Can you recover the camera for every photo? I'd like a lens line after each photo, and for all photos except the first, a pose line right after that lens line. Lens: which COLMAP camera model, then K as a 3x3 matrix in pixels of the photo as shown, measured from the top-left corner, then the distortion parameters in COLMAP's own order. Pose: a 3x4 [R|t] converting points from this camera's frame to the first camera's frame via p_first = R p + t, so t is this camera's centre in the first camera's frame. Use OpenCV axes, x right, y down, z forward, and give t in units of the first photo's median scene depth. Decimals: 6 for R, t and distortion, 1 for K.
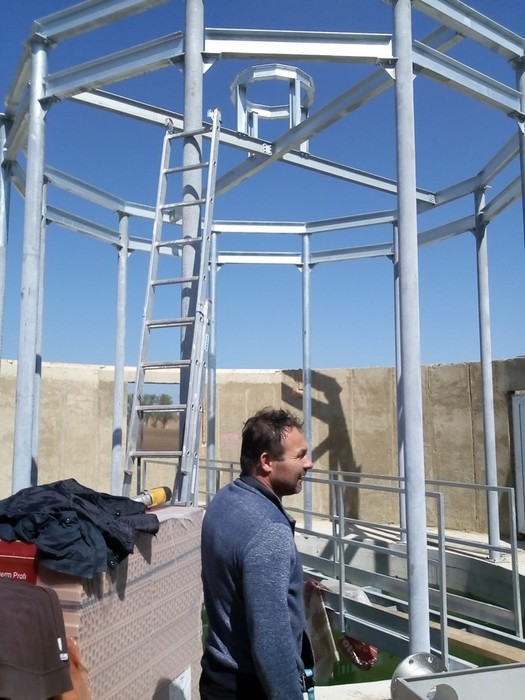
lens RADIAL K [[612.9, 0, 269.4], [0, 612.9, 352.1], [0, 0, 1]] dist [0.091963, -0.182292]
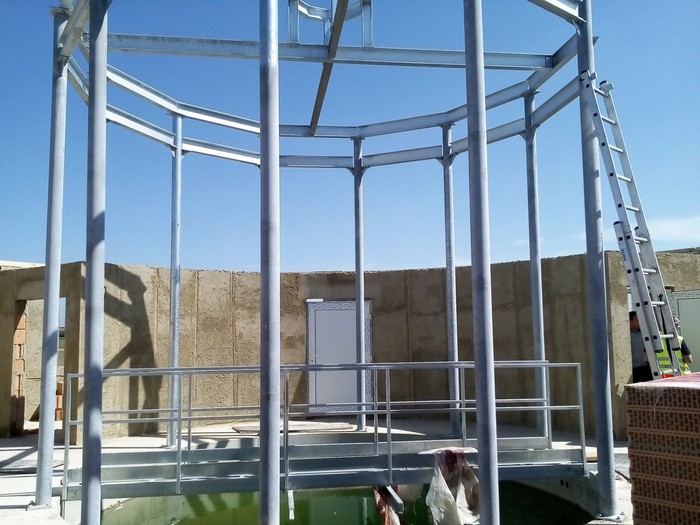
lens RADIAL K [[612.9, 0, 347.2], [0, 612.9, 271.1], [0, 0, 1]] dist [0.091963, -0.182292]
pose [[0.438416, 0.080814, 0.895132, -0.572766], [-0.100708, 0.994094, -0.040424, 0.041937], [-0.893112, -0.072425, 0.443965, 0.338780]]
